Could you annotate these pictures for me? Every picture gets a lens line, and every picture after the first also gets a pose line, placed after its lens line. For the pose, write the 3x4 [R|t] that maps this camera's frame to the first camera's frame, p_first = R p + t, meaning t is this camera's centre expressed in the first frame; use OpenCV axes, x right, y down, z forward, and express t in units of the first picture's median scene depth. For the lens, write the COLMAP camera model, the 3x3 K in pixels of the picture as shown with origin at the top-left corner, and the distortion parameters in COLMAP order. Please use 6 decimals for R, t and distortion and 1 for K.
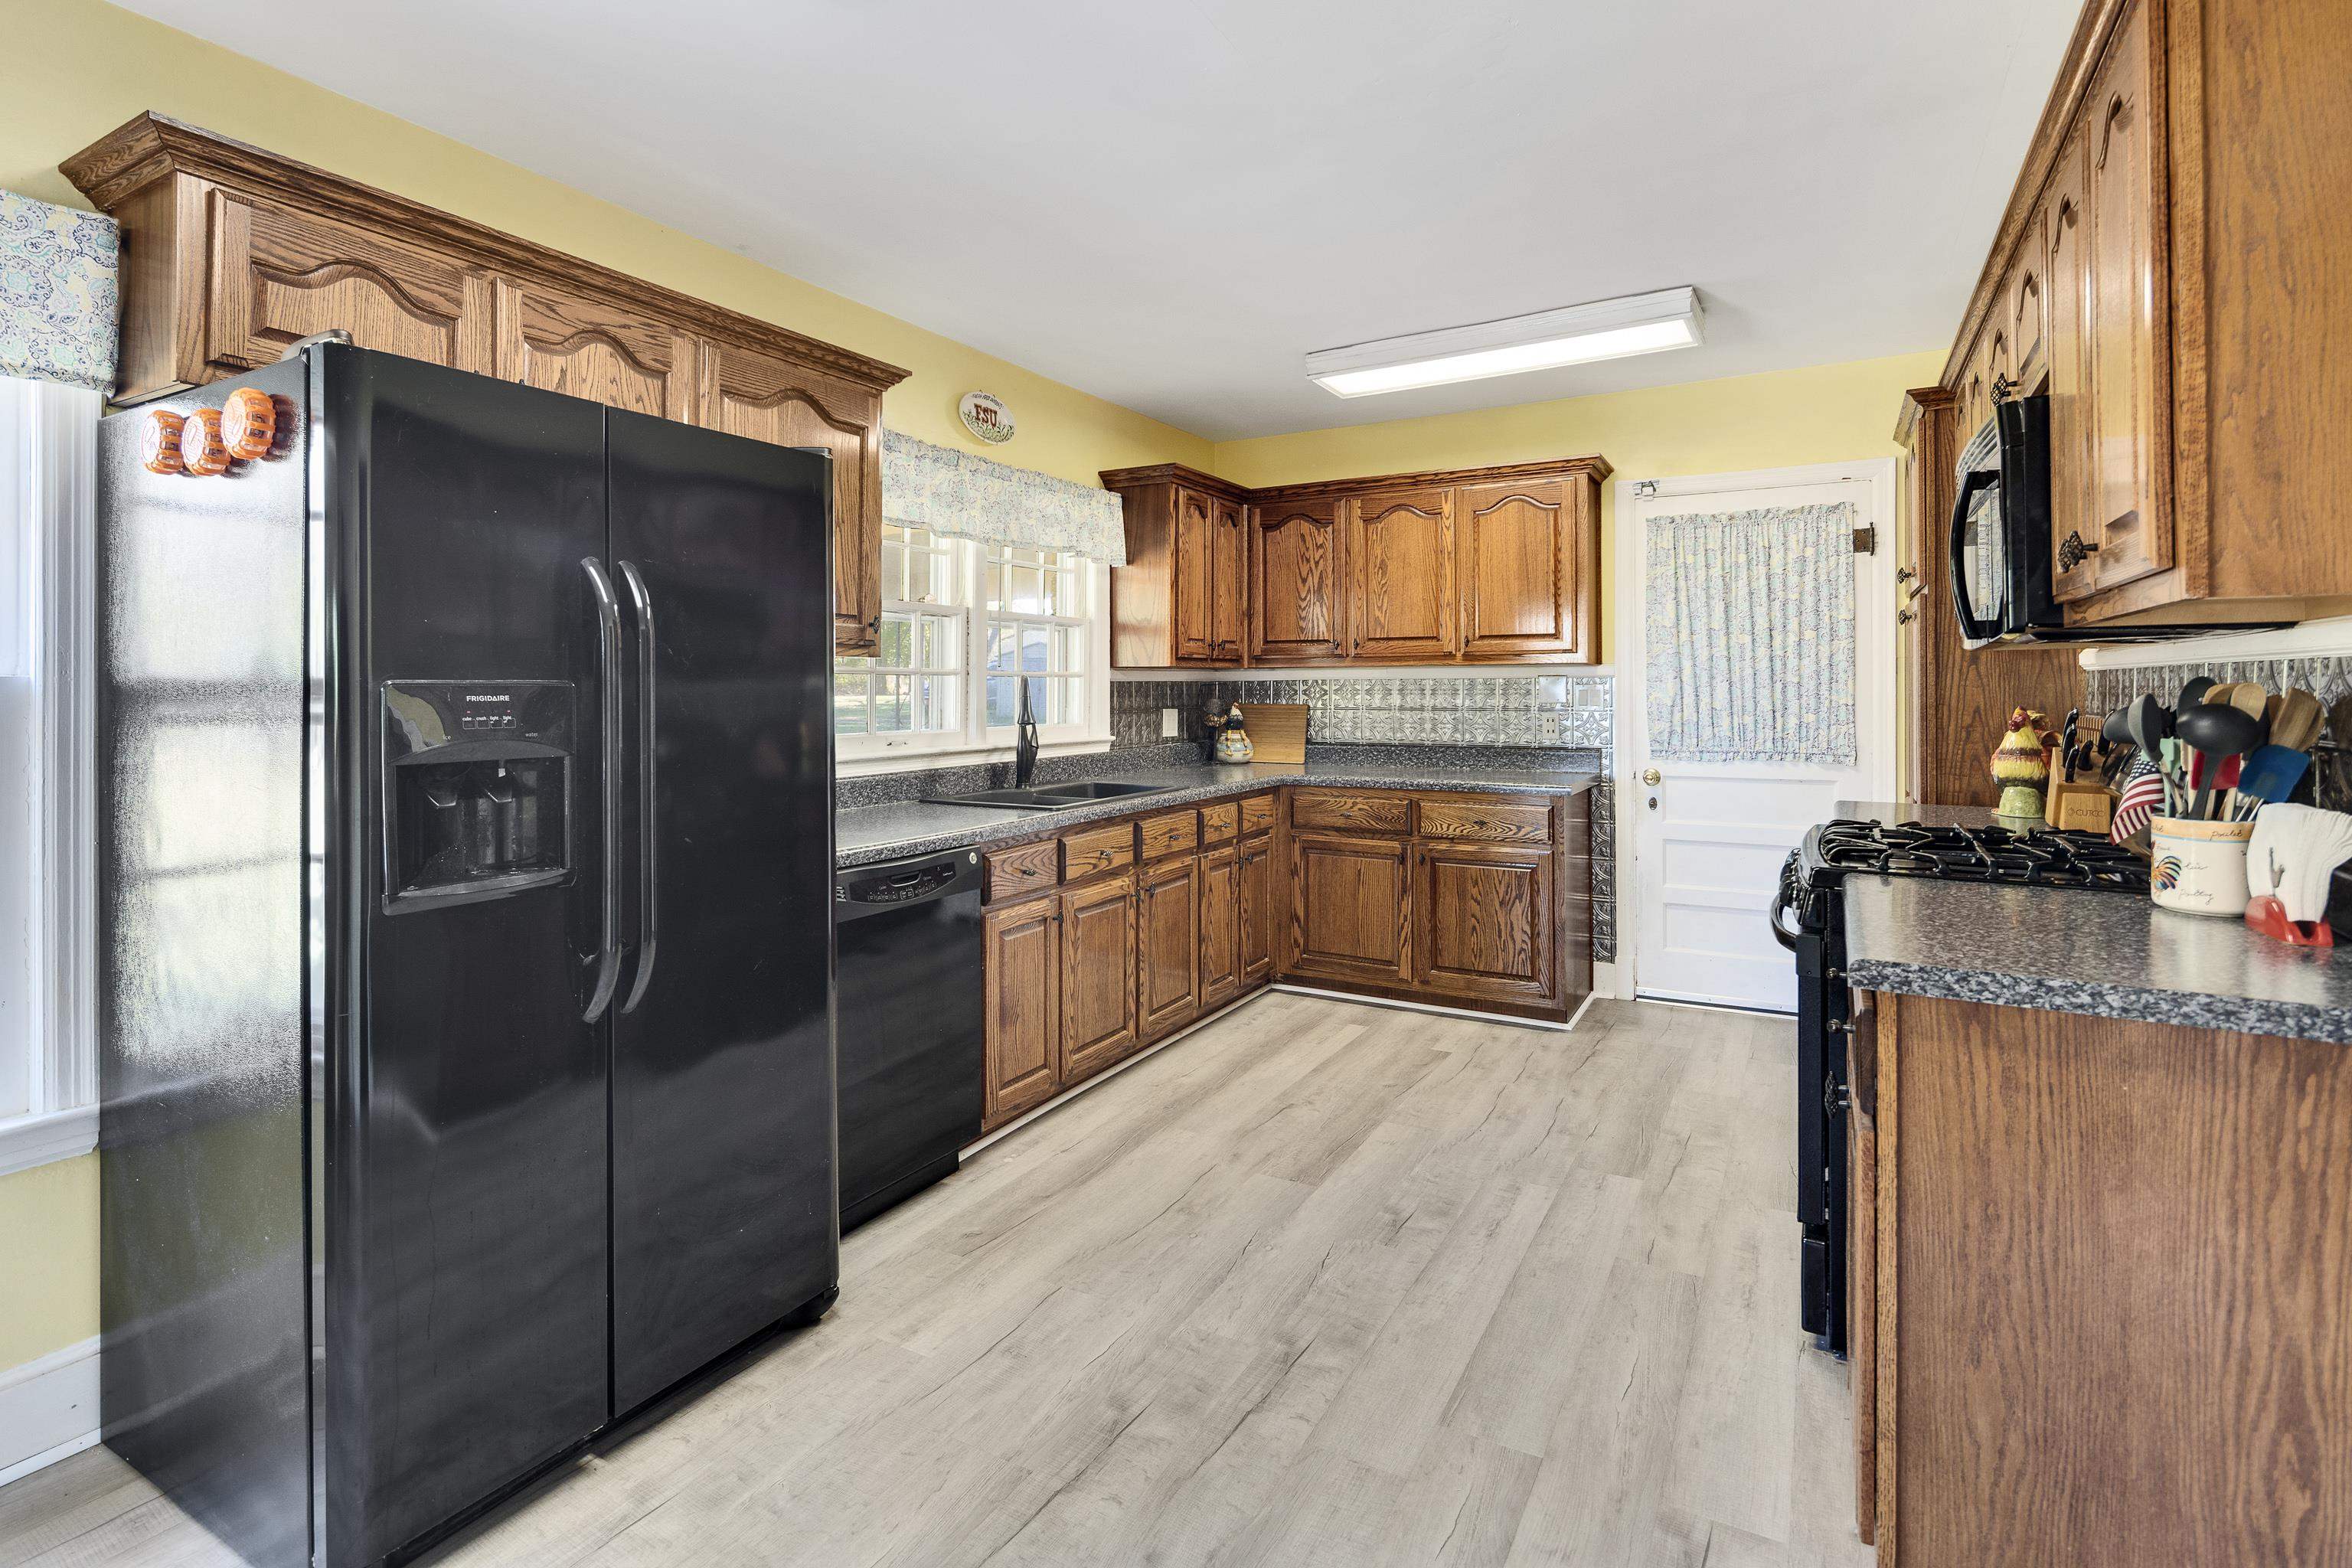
lens RADIAL K [[1128.6, 0, 1177.0], [0, 1128.6, 683.9], [0, 0, 1]] dist [-0.000552, -0.000015]
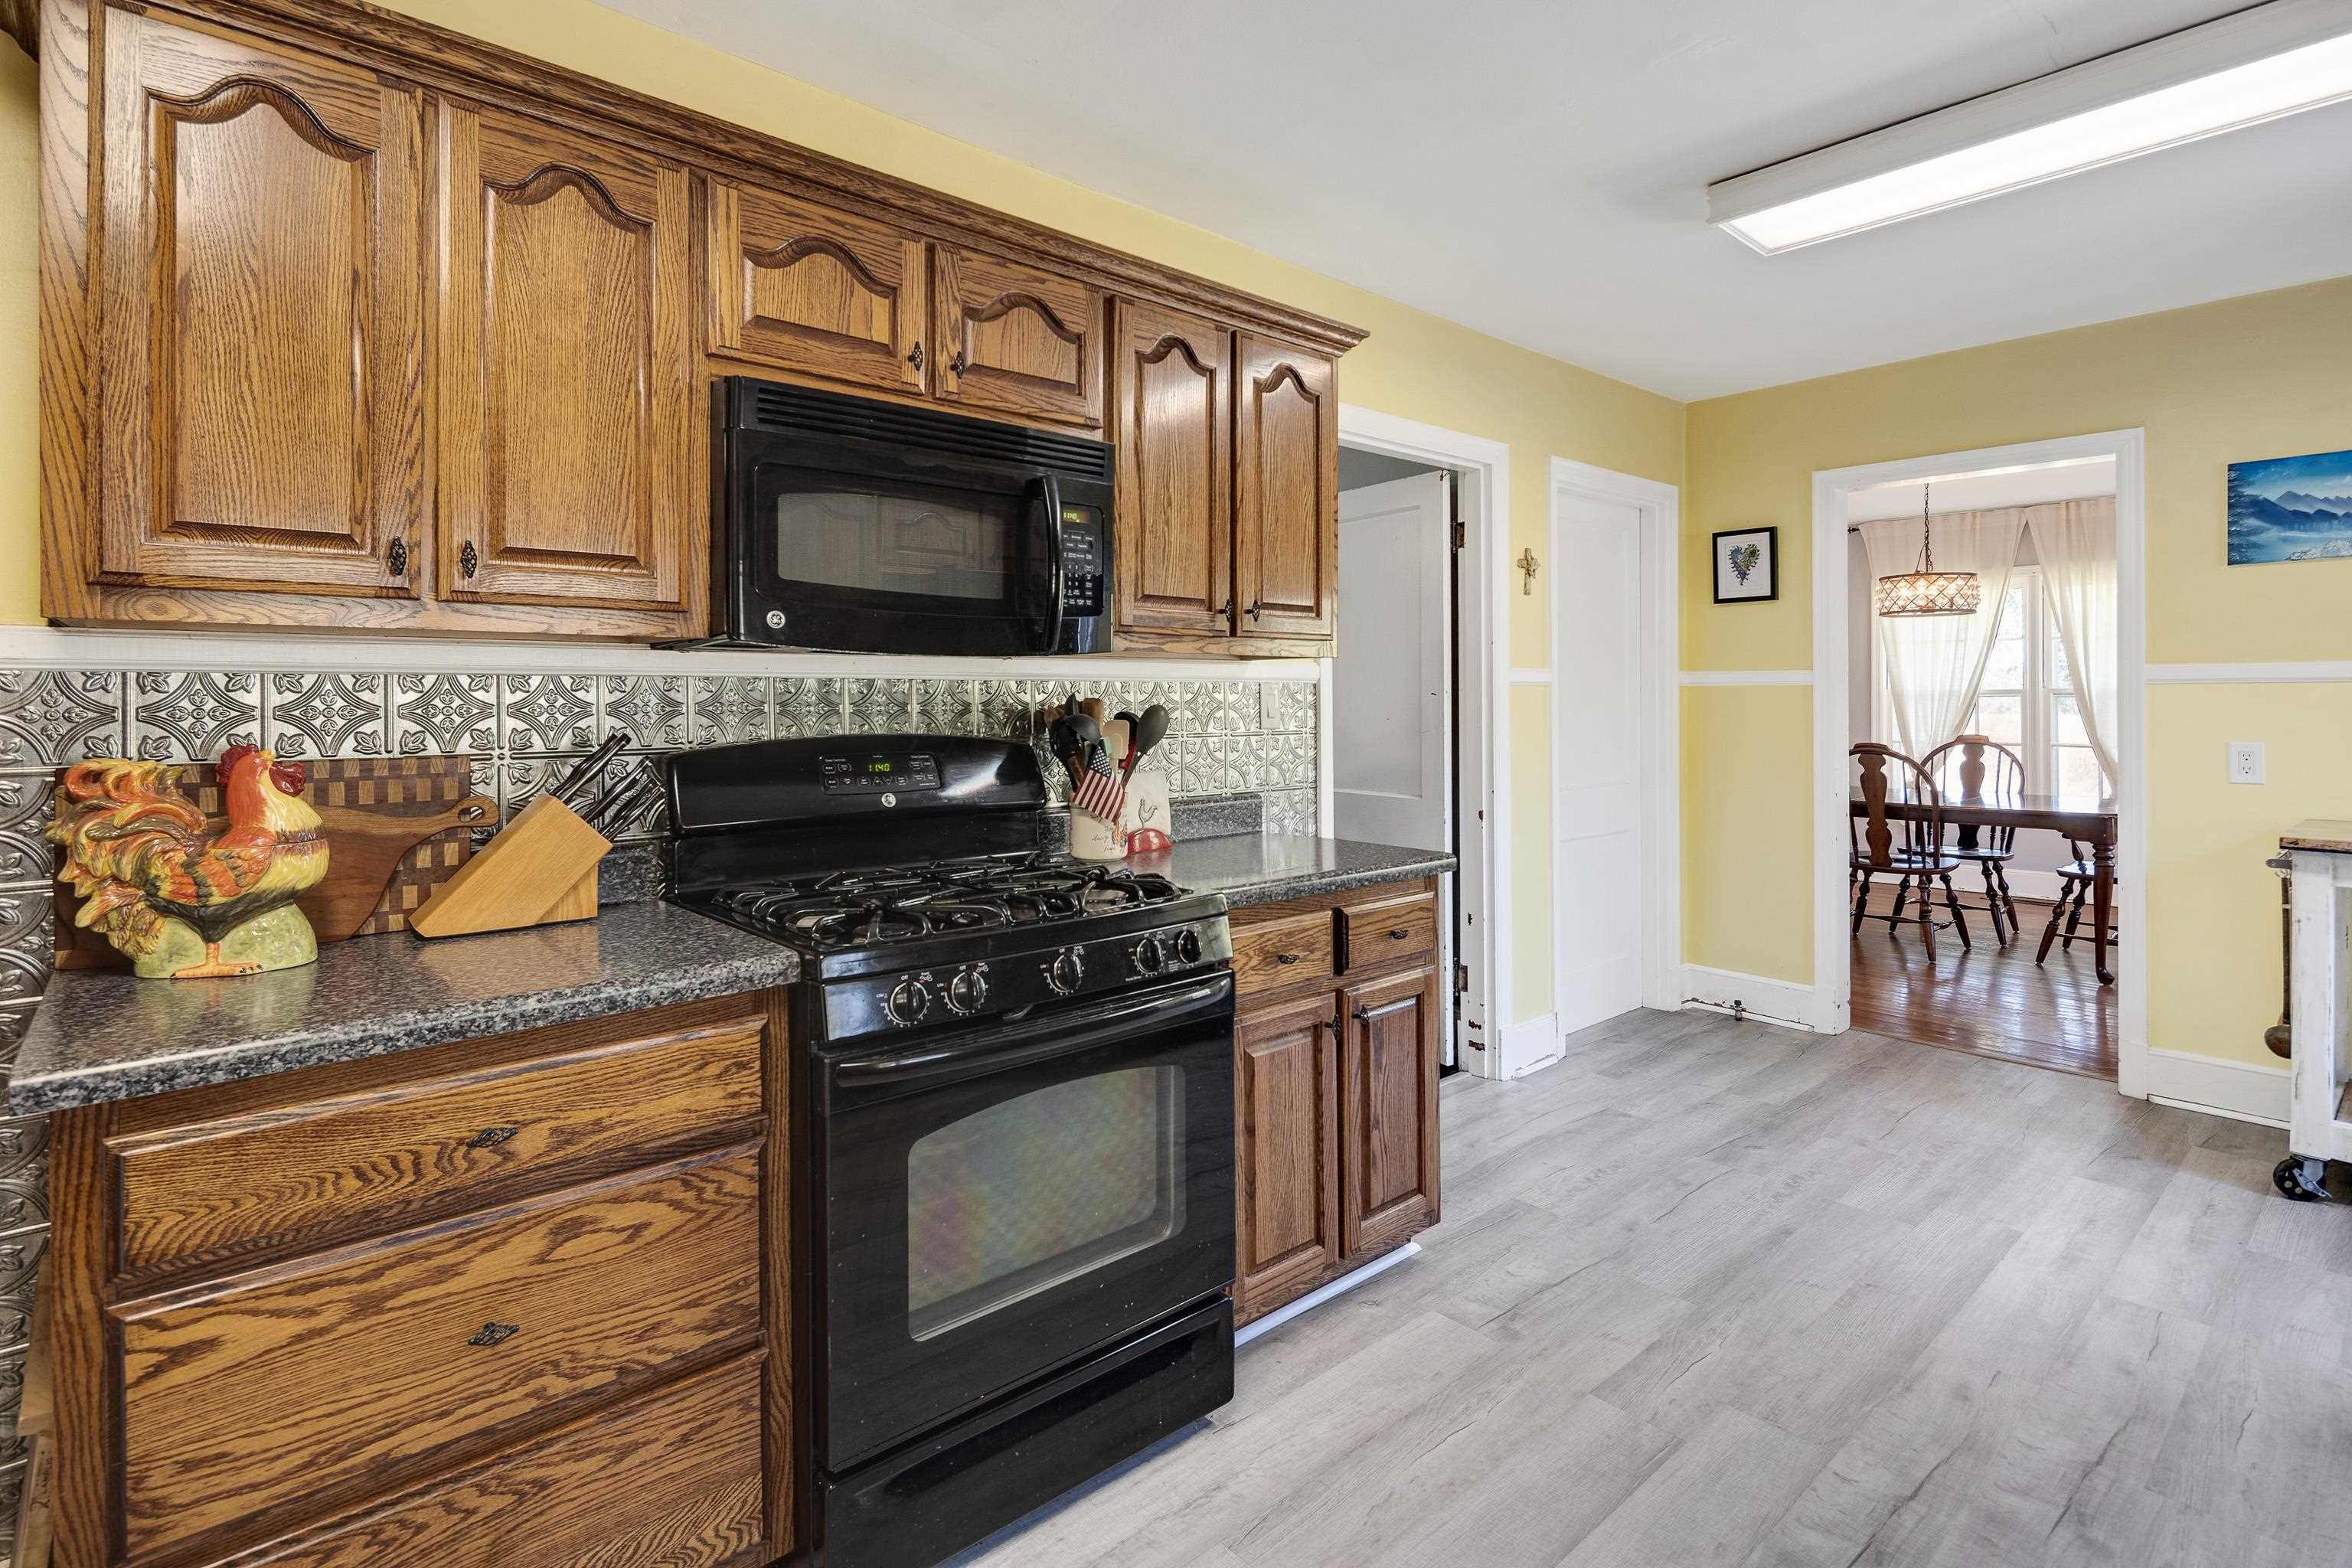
lens RADIAL K [[1159.2, 0, 1171.0], [0, 1159.2, 692.3], [0, 0, 1]] dist [0.002026, 0.000339]
pose [[-0.946198, 0.006921, 0.323514, 0.144756], [0.004891, 0.999963, -0.007086, 0.001556], [-0.323551, -0.005122, -0.946197, 0.945148]]
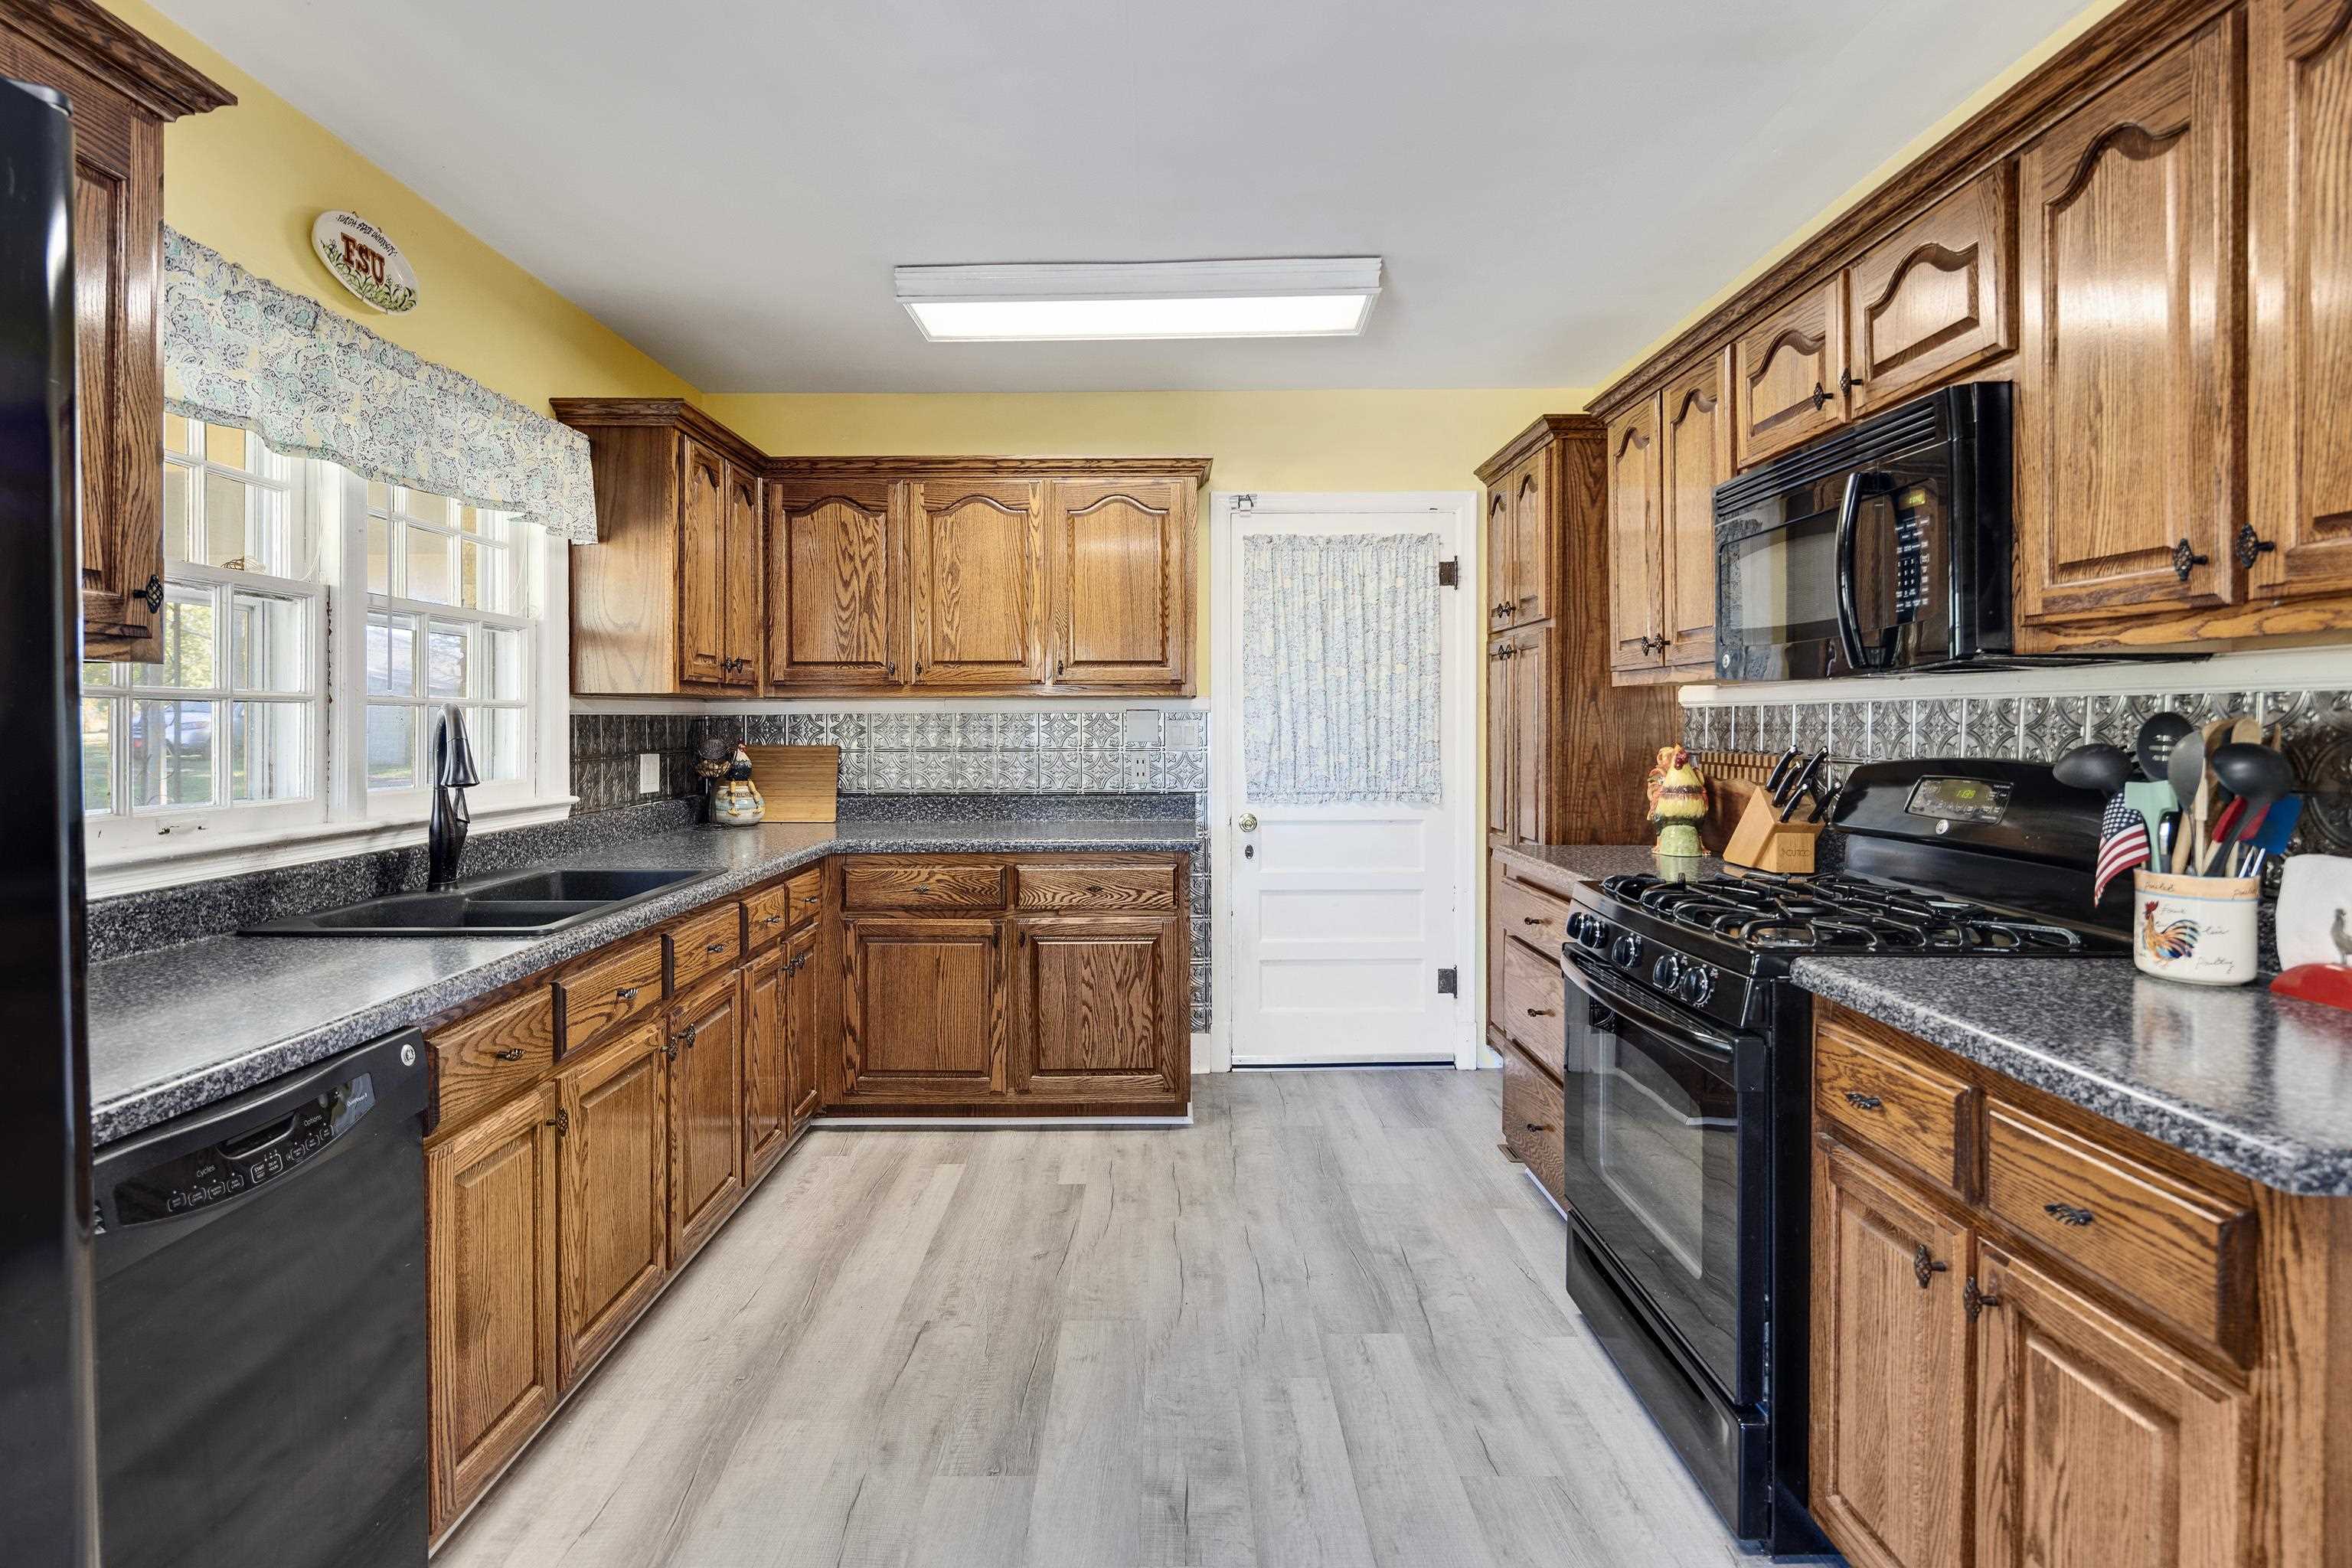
lens RADIAL K [[1139.6, 0, 1170.1], [0, 1139.6, 732.3], [0, 0, 1]] dist [0.005683, -0.006495]
pose [[0.869349, -0.003974, 0.494183, -0.089288], [-0.001372, 0.999944, 0.010456, 0.000561], [-0.494197, -0.009768, 0.869295, 0.248707]]
